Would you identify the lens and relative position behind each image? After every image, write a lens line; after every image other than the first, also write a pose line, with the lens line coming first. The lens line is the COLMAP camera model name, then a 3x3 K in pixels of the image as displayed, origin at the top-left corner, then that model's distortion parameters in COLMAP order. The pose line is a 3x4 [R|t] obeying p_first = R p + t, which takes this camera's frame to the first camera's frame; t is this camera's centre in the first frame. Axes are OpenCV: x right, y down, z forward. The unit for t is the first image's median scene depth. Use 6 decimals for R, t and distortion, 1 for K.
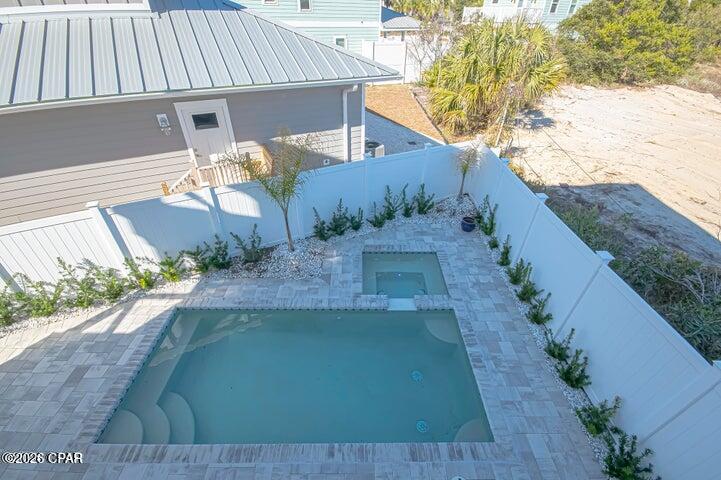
lens RADIAL K [[317.0, 0, 364.2], [0, 317.0, 239.3], [0, 0, 1]] dist [-0.000362, -0.005450]
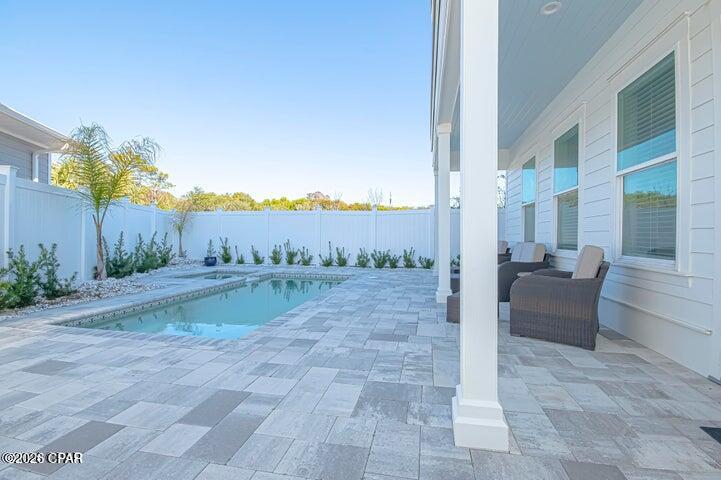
lens RADIAL K [[317.0, 0, 365.4], [0, 317.0, 239.5], [0, 0, 1]] dist [-0.000362, -0.005450]
pose [[0.205451, -0.016333, 0.978531, -1.009892], [0.566733, 0.817138, -0.105352, 0.480558], [-0.797874, 0.576211, 0.177138, 0.338918]]
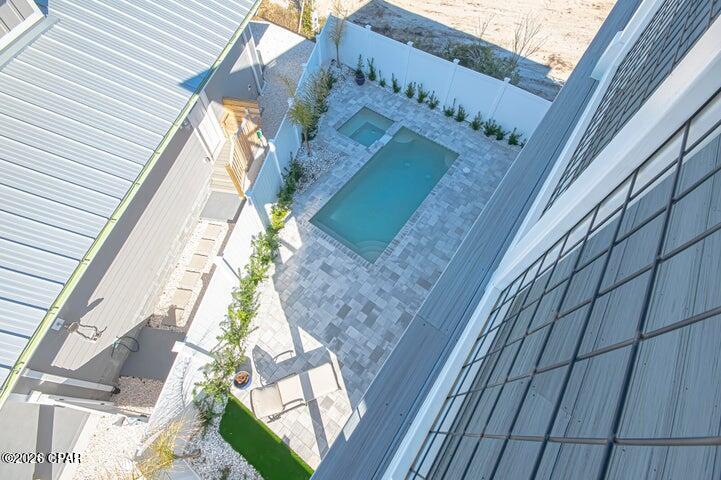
lens RADIAL K [[317.0, 0, 361.9], [0, 317.0, 238.9], [0, 0, 1]] dist [-0.000362, -0.005450]
pose [[0.596837, -0.690158, 0.409227, -1.110729], [0.452493, 0.710703, 0.538657, -0.432133], [-0.662598, -0.136318, 0.736466, -0.325544]]
